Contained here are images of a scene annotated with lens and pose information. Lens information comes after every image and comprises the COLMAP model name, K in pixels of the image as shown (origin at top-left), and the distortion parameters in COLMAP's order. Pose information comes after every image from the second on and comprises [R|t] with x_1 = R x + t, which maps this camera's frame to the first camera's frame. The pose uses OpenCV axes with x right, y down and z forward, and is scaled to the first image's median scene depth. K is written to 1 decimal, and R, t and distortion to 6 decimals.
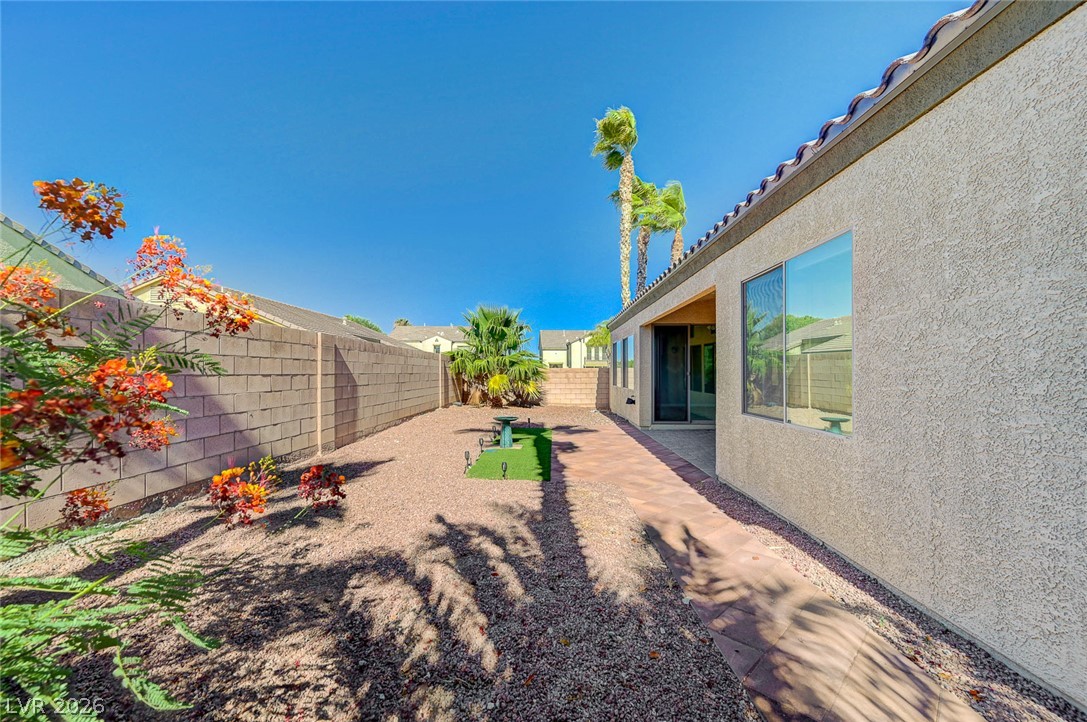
lens RADIAL K [[427.8, 0, 546.5], [0, 427.8, 367.6], [0, 0, 1]] dist [0.002596, -0.000206]
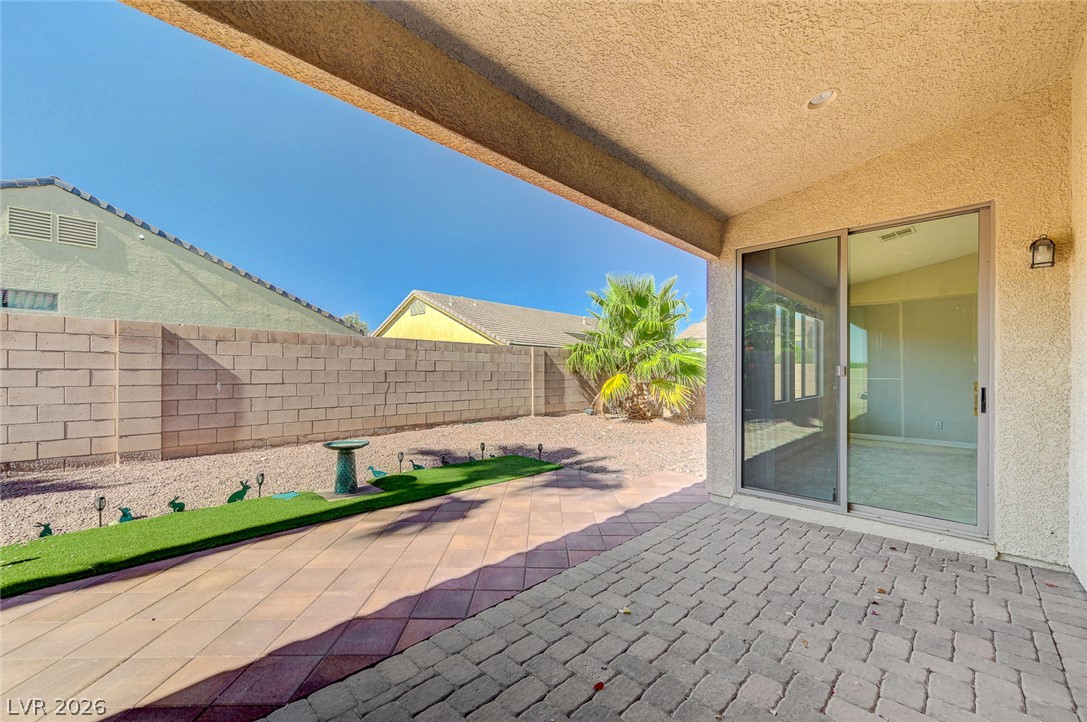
lens RADIAL K [[427.8, 0, 543.3], [0, 427.8, 369.1], [0, 0, 1]] dist [0.002596, -0.000206]
pose [[0.730454, 0.000324, -0.682961, 0.331718], [0.001961, 0.999995, 0.002571, 0.007135], [0.682959, -0.003217, 0.730450, 0.480089]]
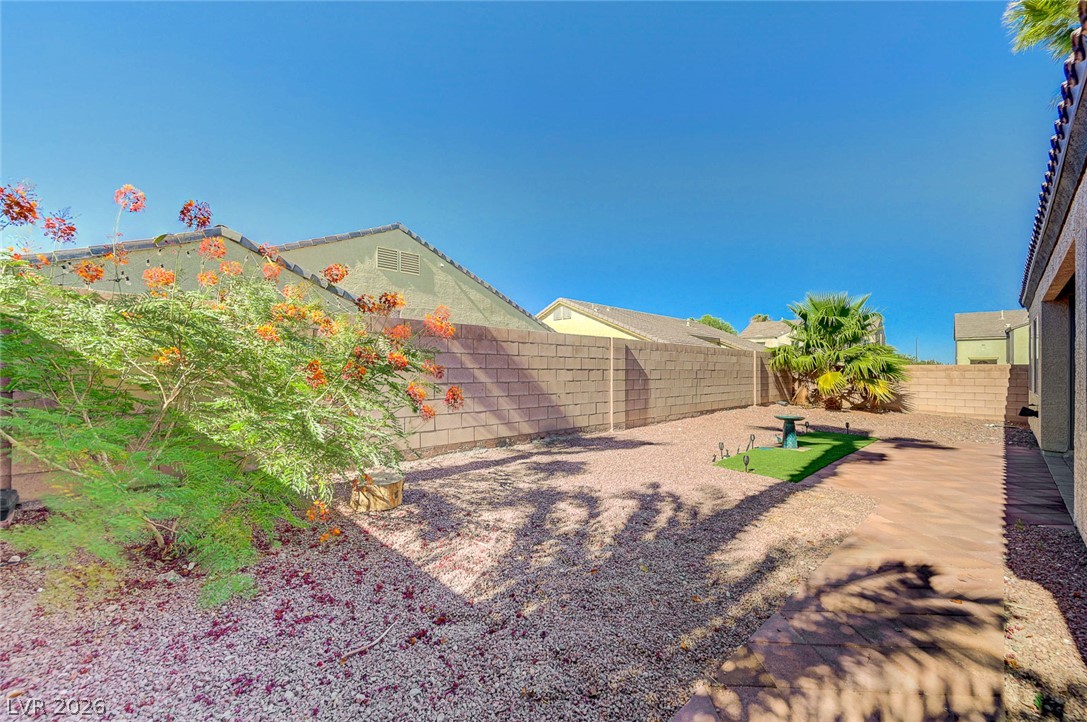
lens RADIAL K [[427.8, 0, 549.0], [0, 427.8, 366.0], [0, 0, 1]] dist [0.002596, -0.000206]
pose [[0.699338, -0.001567, -0.714790, 0.133822], [0.002621, 0.999996, 0.000372, 0.001977], [0.714787, -0.002133, 0.699339, -0.023962]]
